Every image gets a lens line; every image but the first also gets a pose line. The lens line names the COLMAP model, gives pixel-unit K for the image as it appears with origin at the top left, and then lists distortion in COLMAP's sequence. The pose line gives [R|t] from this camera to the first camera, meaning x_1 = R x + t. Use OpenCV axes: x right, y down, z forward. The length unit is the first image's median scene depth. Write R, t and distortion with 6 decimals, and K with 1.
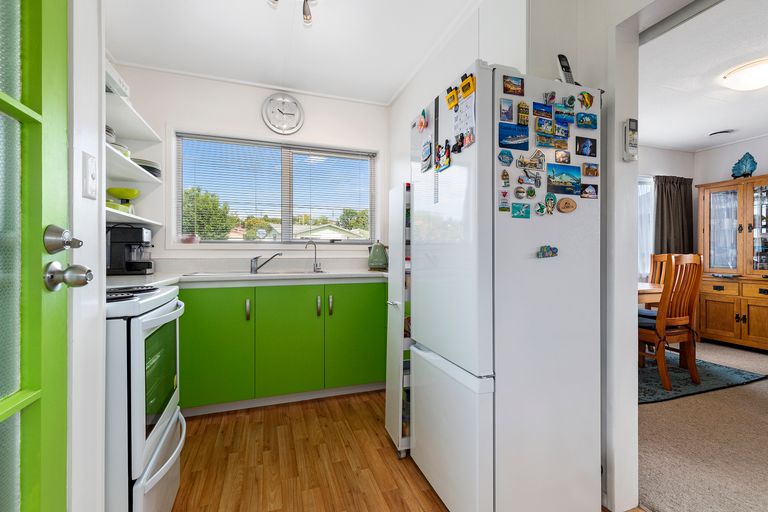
lens RADIAL K [[347.3, 0, 384.0], [0, 347.3, 256.0], [0, 0, 1]] dist [0.001344, 0.000311]
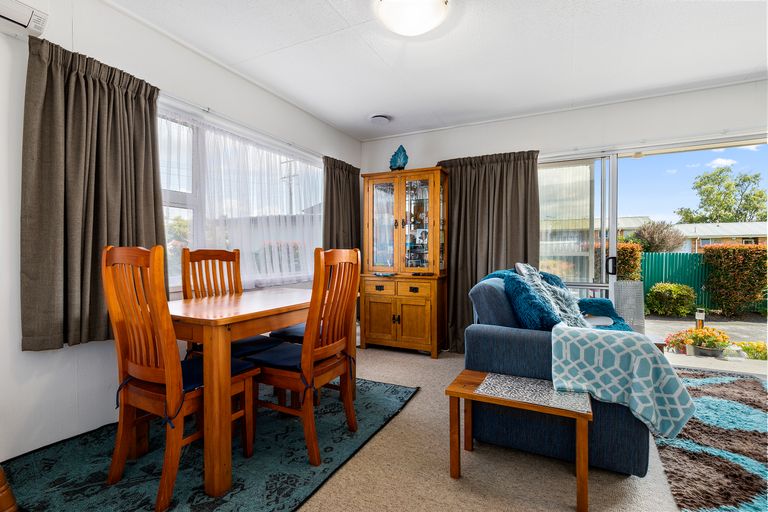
lens RADIAL K [[357.1, 0, 384.0], [0, 357.1, 256.0], [0, 0, 1]] dist [-0.002144, -0.000369]
pose [[0.722098, -0.002643, 0.691786, 0.324773], [-0.000274, 0.999992, 0.004106, 0.003979], [-0.691791, -0.003155, 0.722091, 0.317763]]
